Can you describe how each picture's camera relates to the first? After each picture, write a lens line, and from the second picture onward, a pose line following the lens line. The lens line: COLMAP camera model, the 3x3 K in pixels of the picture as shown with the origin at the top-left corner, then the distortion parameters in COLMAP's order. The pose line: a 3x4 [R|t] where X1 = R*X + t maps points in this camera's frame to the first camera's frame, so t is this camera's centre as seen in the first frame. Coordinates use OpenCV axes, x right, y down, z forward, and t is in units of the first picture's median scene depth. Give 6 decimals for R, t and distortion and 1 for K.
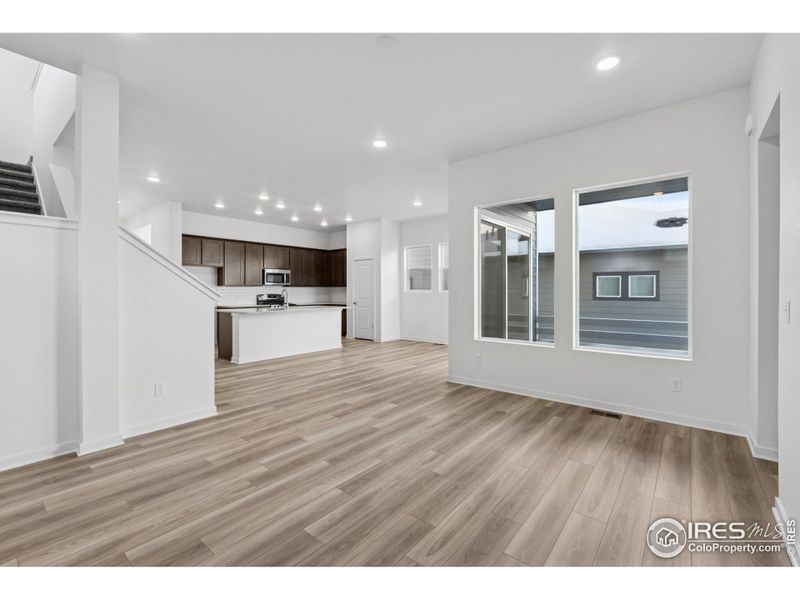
lens RADIAL K [[356.8, 0, 403.1], [0, 356.8, 293.8], [0, 0, 1]] dist [0.001721, 0.000750]
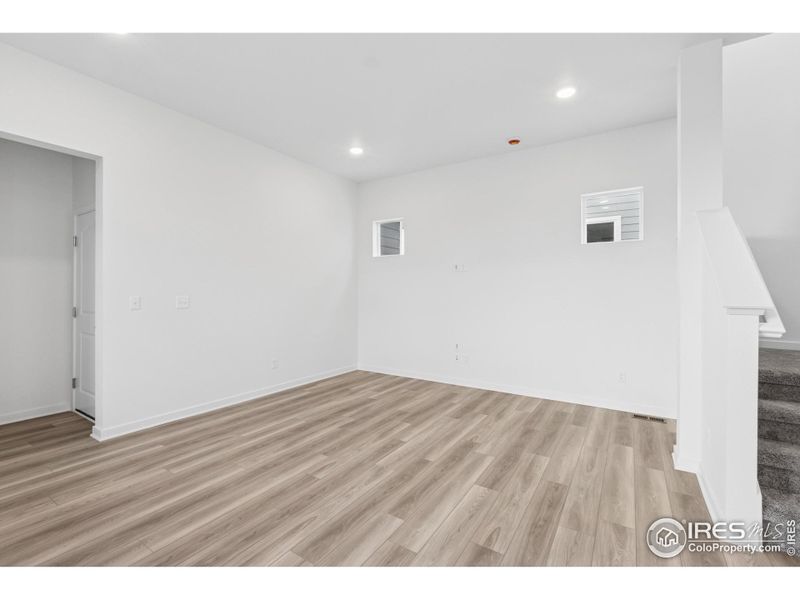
lens RADIAL K [[356.8, 0, 396.9], [0, 356.8, 294.2], [0, 0, 1]] dist [0.001721, 0.000750]
pose [[-0.995417, -0.002199, -0.095604, -0.021120], [-0.003602, 0.999888, 0.014507, -0.017434], [0.095561, 0.014785, -0.995314, 1.922043]]
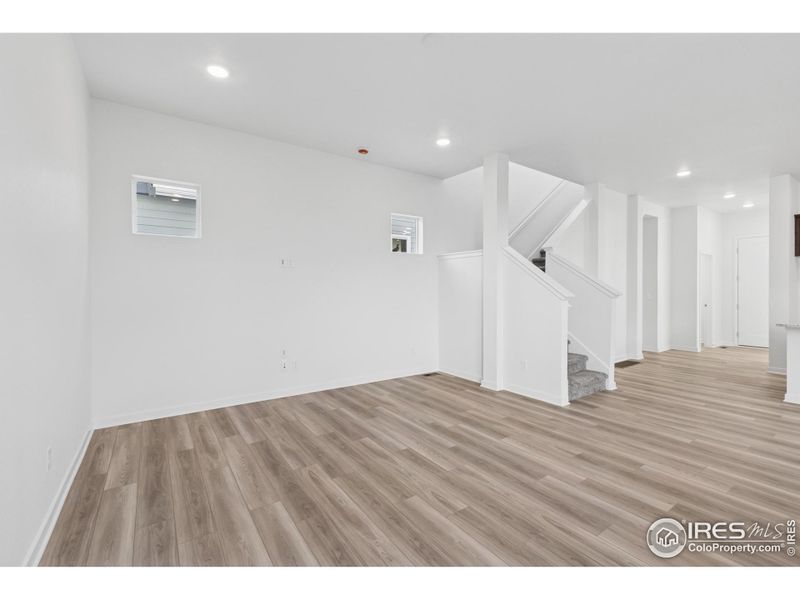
lens RADIAL K [[356.8, 0, 402.0], [0, 356.8, 296.5], [0, 0, 1]] dist [0.001721, 0.000750]
pose [[-0.280385, 0.017079, -0.959736, 0.852947], [-0.009766, 0.999739, 0.020644, -0.014353], [0.959838, 0.015161, -0.280145, 1.104537]]
